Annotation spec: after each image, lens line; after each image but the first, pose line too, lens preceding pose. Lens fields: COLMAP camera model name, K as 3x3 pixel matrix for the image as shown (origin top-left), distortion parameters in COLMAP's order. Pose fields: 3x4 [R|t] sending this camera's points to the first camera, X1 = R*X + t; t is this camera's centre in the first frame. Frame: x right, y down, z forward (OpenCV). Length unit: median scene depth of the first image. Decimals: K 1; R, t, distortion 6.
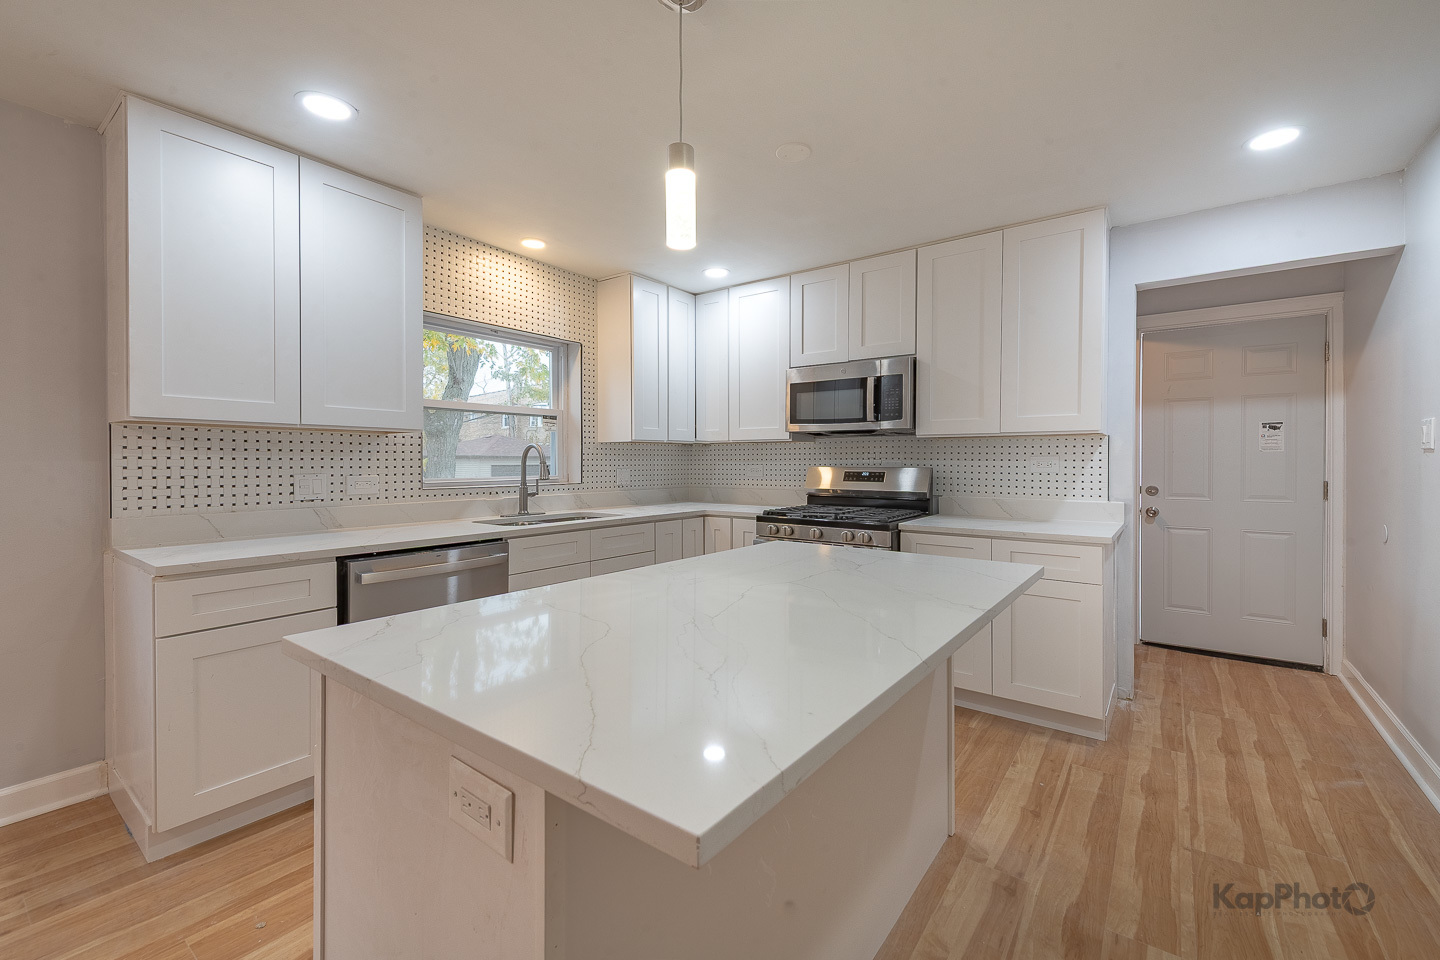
lens RADIAL K [[561.8, 0, 740.7], [0, 561.8, 467.9], [0, 0, 1]] dist [0.007943, -0.000626]
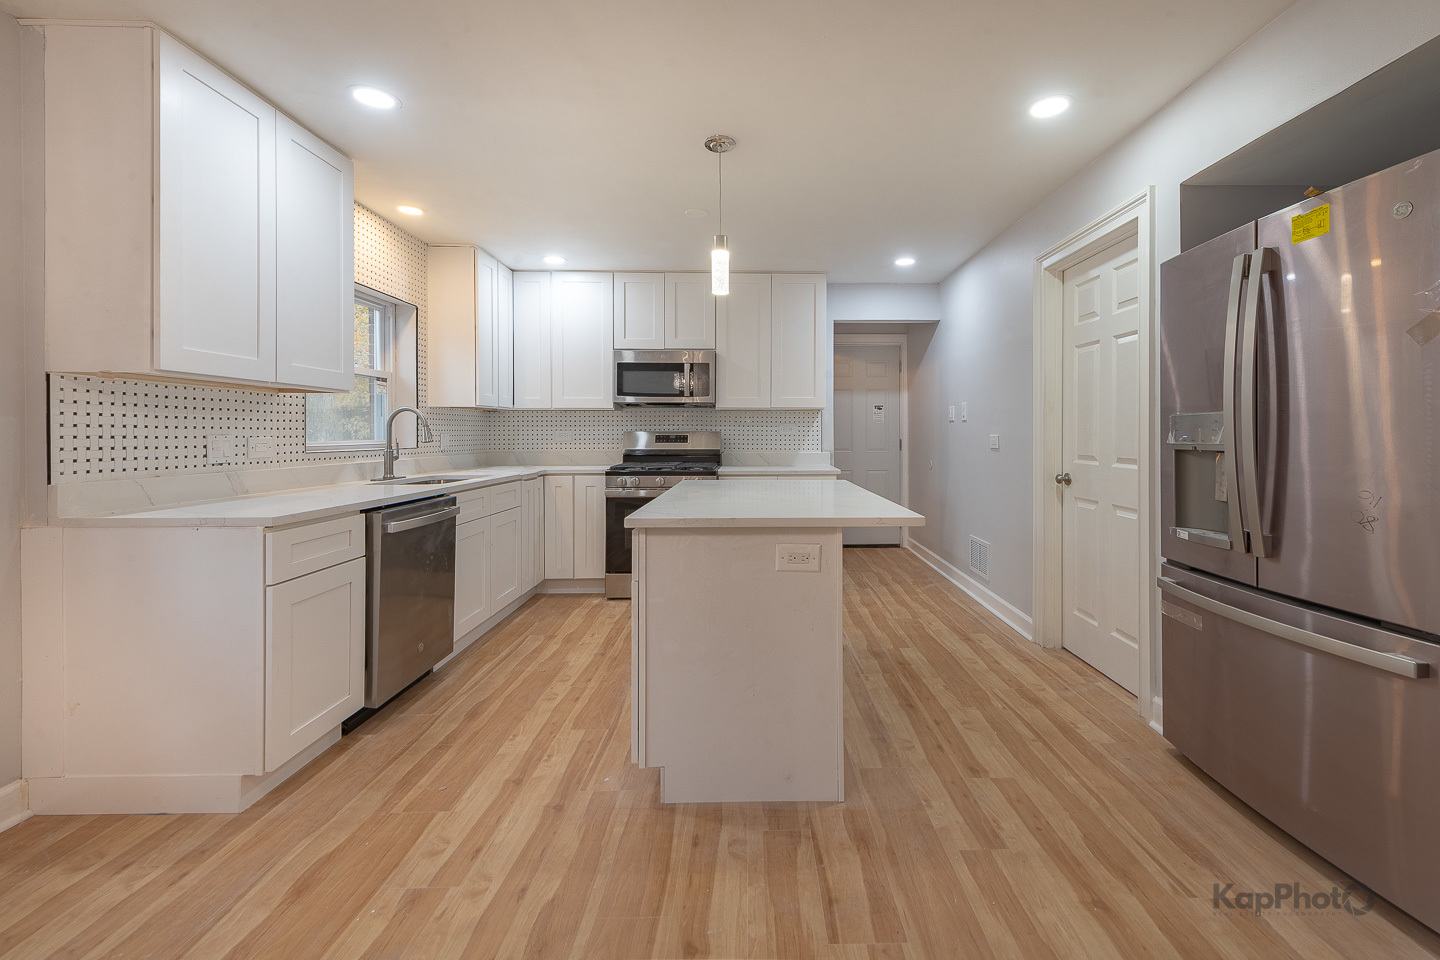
lens RADIAL K [[580.3, 0, 760.3], [0, 580.3, 437.3], [0, 0, 1]] dist [0.015229, -0.004467]
pose [[0.795046, -0.006245, 0.606517, -0.476528], [0.008545, 0.999963, -0.000905, 0.016958], [-0.606489, 0.005902, 0.795070, -0.204631]]
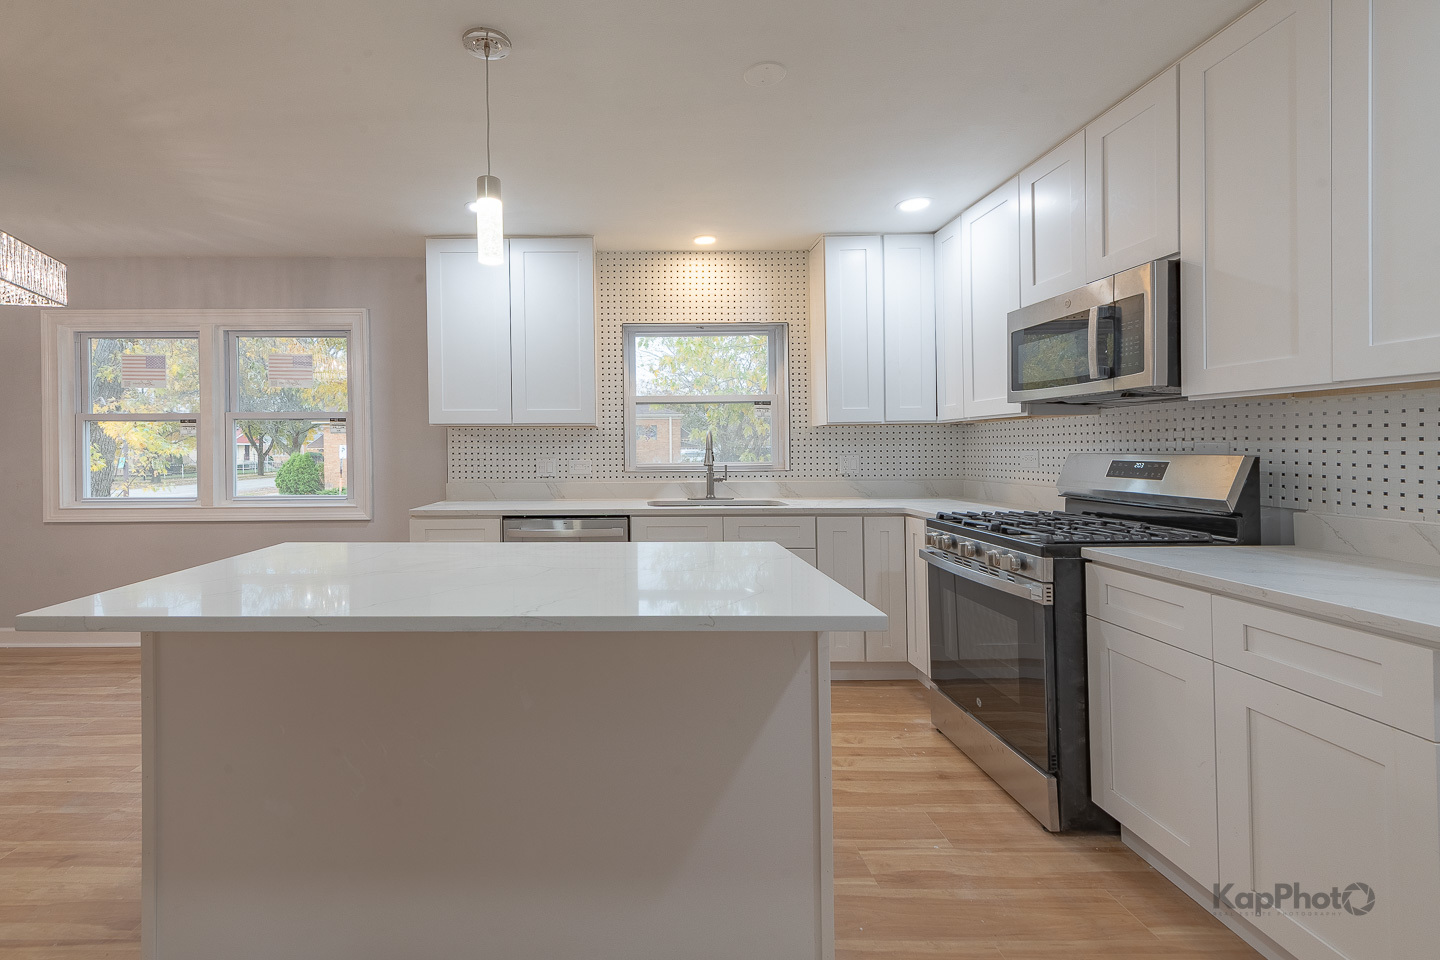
lens RADIAL K [[645.5, 0, 693.2], [0, 645.5, 452.4], [0, 0, 1]] dist [0.003284, -0.000152]
pose [[0.614683, -0.000394, -0.788774, 0.528486], [-0.002051, 0.999996, -0.002098, -0.000625], [0.788771, 0.002908, 0.614680, 0.229385]]
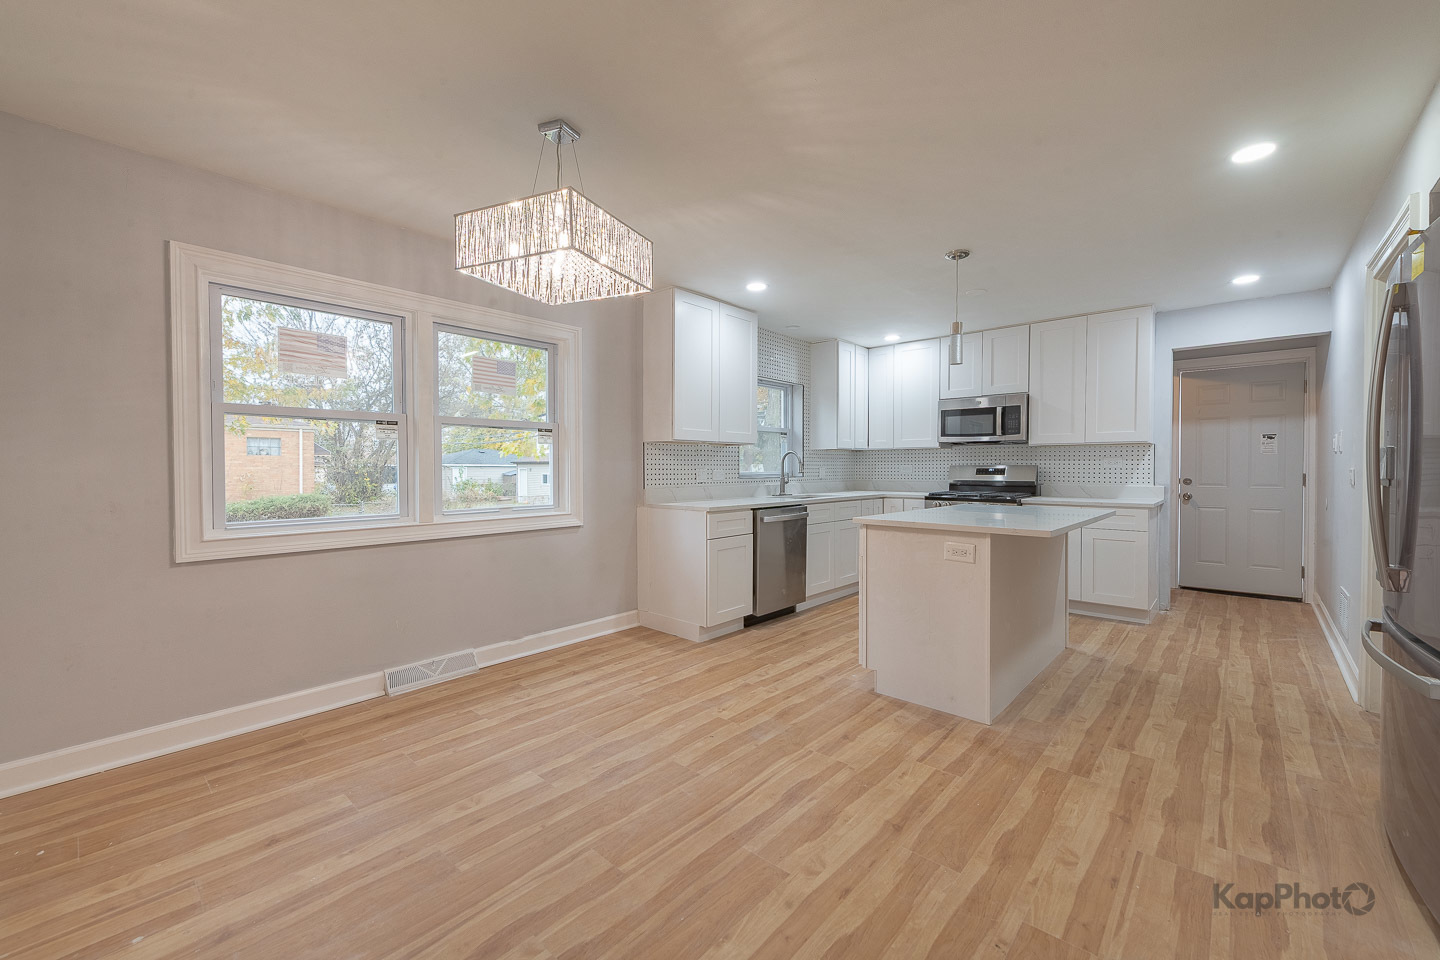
lens RADIAL K [[556.4, 0, 774.4], [0, 556.4, 480.1], [0, 0, 1]] dist [-0.000171, -0.000137]
pose [[0.999243, -0.002776, -0.038808, -0.339063], [0.003264, 0.999916, 0.012506, 0.019839], [0.038770, -0.012624, 0.999168, -0.579401]]
